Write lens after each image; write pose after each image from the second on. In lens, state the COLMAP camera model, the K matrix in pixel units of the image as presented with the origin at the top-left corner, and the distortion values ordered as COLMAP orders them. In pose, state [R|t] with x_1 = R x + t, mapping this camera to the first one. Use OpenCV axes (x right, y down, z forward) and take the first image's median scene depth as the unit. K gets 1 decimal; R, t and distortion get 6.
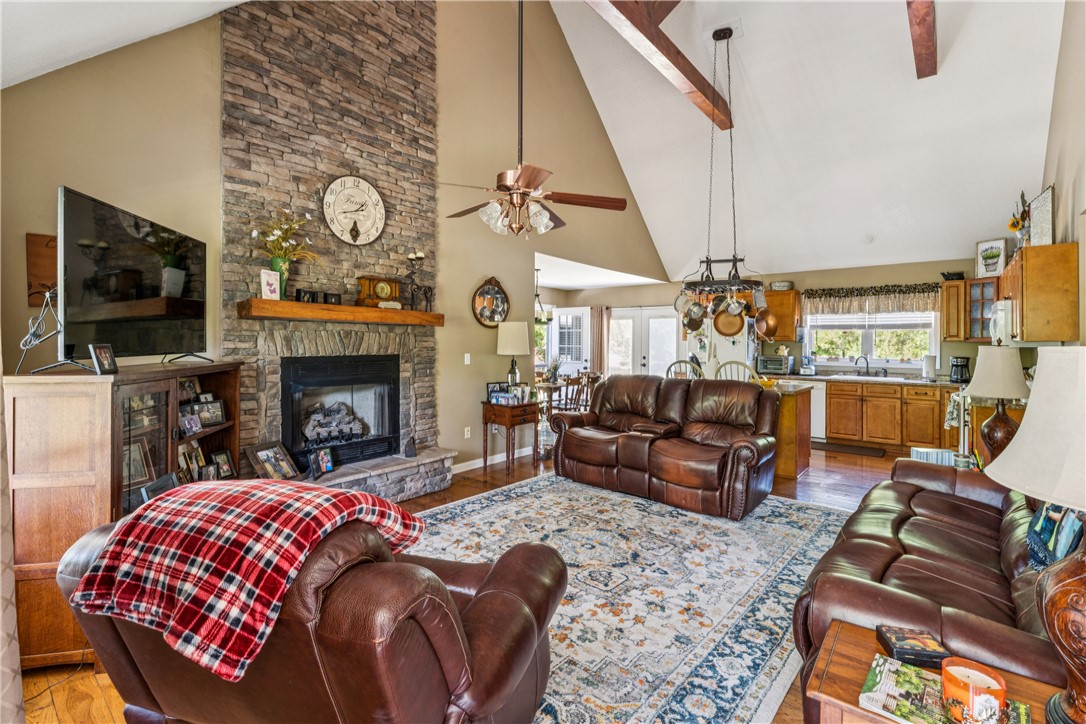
lens RADIAL K [[496.5, 0, 540.9], [0, 496.5, 342.0], [0, 0, 1]] dist [-0.000307, -0.000134]
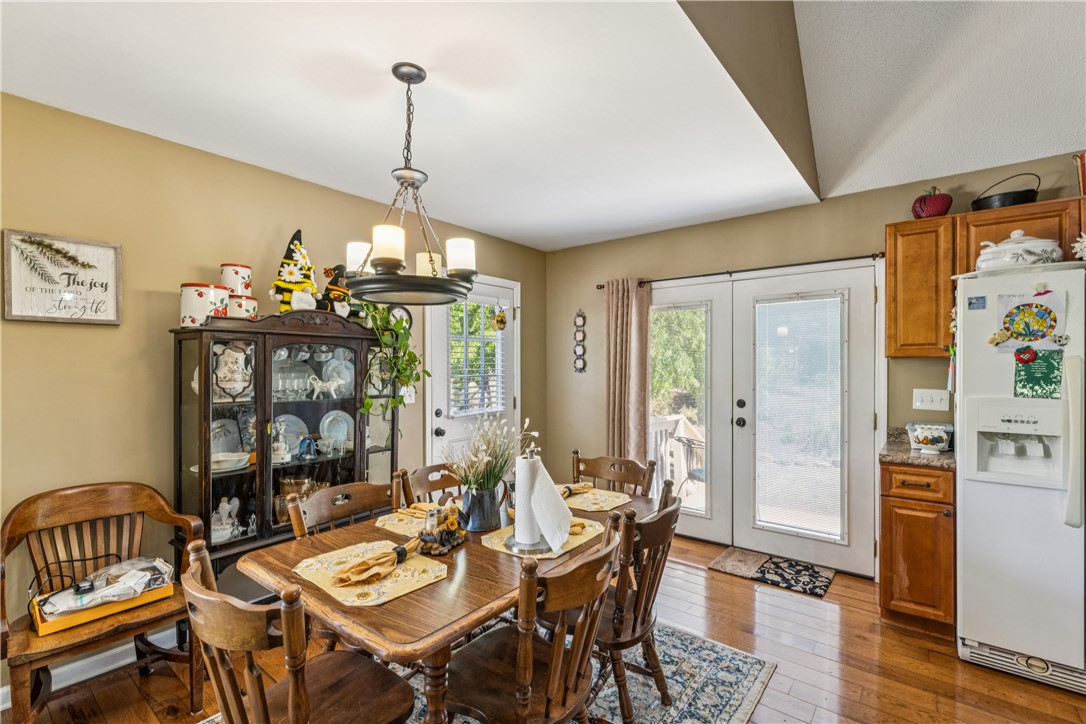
lens RADIAL K [[492.8, 0, 543.0], [0, 492.8, 362.0], [0, 0, 1]] dist [0.002512, 0.000428]
pose [[0.999690, -0.011190, 0.022236, 0.078111], [0.011311, 0.999922, -0.005321, -0.001147], [-0.022175, 0.005571, 0.999739, 1.145269]]
